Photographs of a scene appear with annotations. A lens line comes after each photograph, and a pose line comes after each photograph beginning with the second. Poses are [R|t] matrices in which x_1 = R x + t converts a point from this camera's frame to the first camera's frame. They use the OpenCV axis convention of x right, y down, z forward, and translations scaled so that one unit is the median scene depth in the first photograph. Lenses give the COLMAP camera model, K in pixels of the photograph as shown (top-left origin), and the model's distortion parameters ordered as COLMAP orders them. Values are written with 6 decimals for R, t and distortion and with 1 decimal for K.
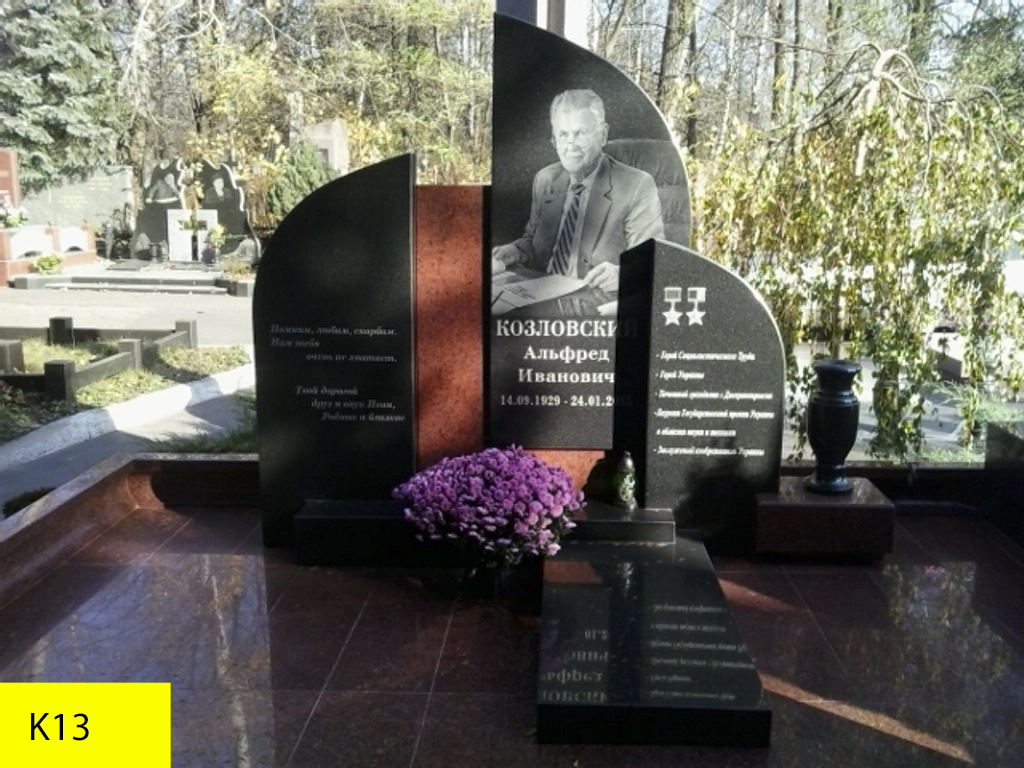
lens RADIAL K [[997.1, 0, 533.0], [0, 997.1, 420.1], [0, 0, 1]] dist [0.089673, -0.223941]
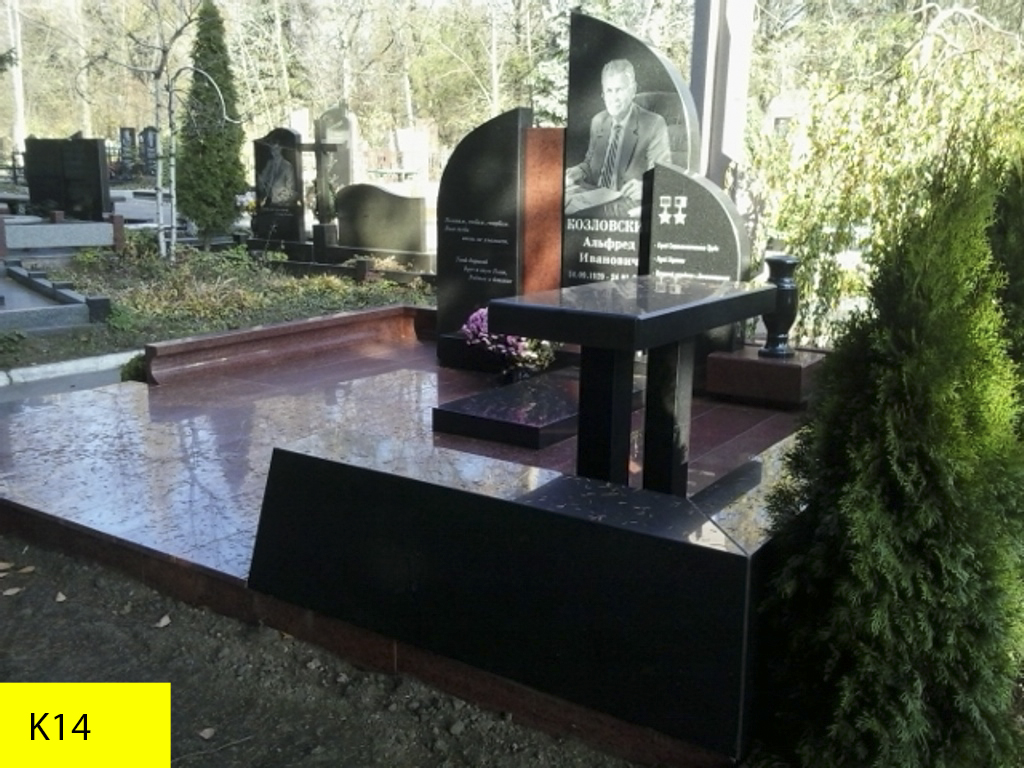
lens RADIAL K [[997.1, 0, 533.0], [0, 997.1, 420.1], [0, 0, 1]] dist [0.089673, -0.223941]
pose [[0.842636, 0.131989, -0.522056, 0.746948], [-0.120963, 0.991113, 0.055336, 0.123222], [0.524721, 0.016522, 0.851114, -0.299410]]
